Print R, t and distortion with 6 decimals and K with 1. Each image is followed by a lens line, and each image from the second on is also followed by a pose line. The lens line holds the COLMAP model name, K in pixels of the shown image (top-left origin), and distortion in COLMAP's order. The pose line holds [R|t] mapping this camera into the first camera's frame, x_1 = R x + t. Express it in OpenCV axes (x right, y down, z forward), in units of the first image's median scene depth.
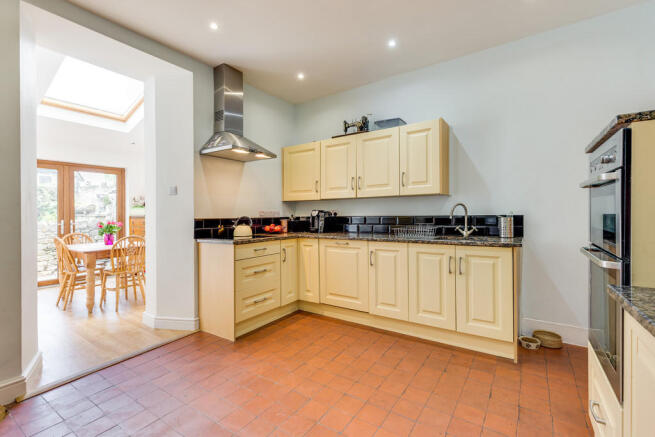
lens RADIAL K [[283.0, 0, 319.8], [0, 283.0, 220.4], [0, 0, 1]] dist [0.001077, 0.000084]
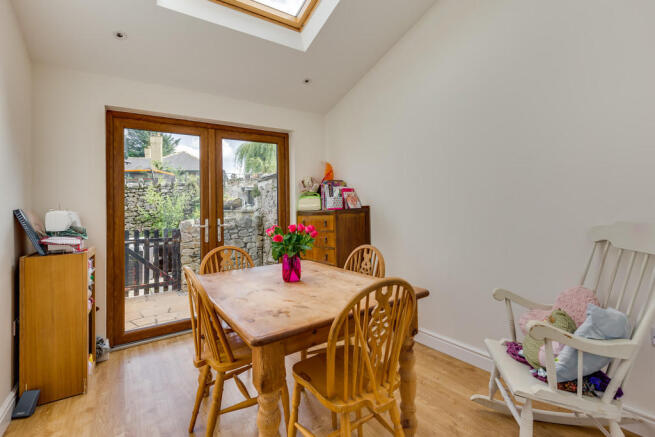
lens RADIAL K [[292.1, 0, 327.5], [0, 292.1, 218.5], [0, 0, 1]] dist [0.000598, 0.000116]
pose [[0.934078, 0.000242, -0.357068, -0.235358], [0.004320, 0.999919, 0.011980, -0.004559], [0.357042, -0.012733, 0.934001, 0.269108]]
